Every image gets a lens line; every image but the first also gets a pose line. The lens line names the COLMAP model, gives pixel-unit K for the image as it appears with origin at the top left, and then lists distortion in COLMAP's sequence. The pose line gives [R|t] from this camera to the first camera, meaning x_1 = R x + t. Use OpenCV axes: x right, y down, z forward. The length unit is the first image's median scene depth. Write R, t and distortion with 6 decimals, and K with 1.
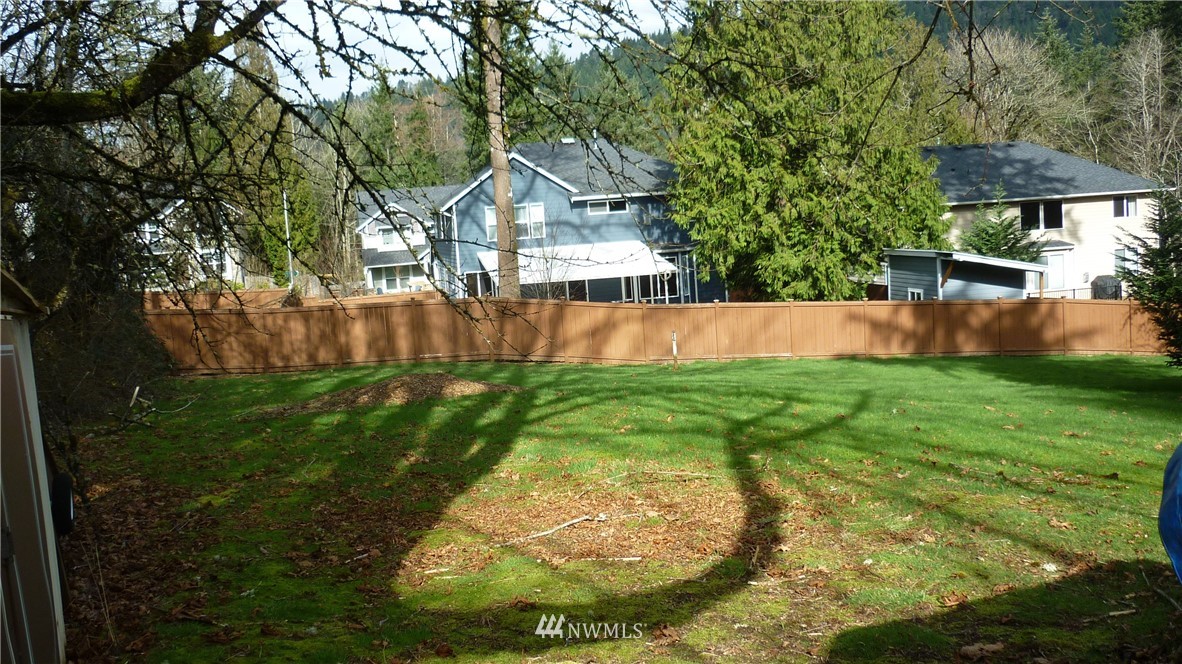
lens RADIAL K [[1241.7, 0, 591.0], [0, 1241.7, 332.0], [0, 0, 1]] dist [-0.012969, -0.002493]
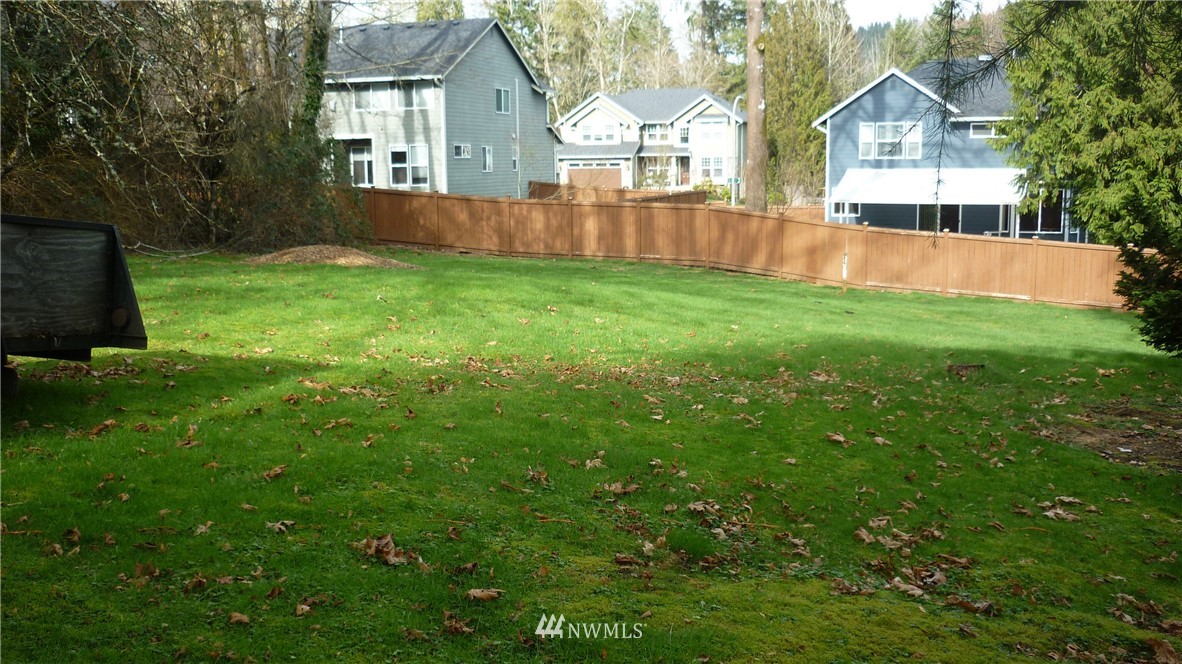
lens RADIAL K [[1241.7, 0, 591.0], [0, 1241.7, 332.0], [0, 0, 1]] dist [-0.012969, -0.002493]
pose [[0.873623, 0.129829, -0.468964, 0.263243], [-0.099436, 0.991044, 0.089127, -0.004849], [0.476336, -0.031231, 0.878709, 0.046697]]
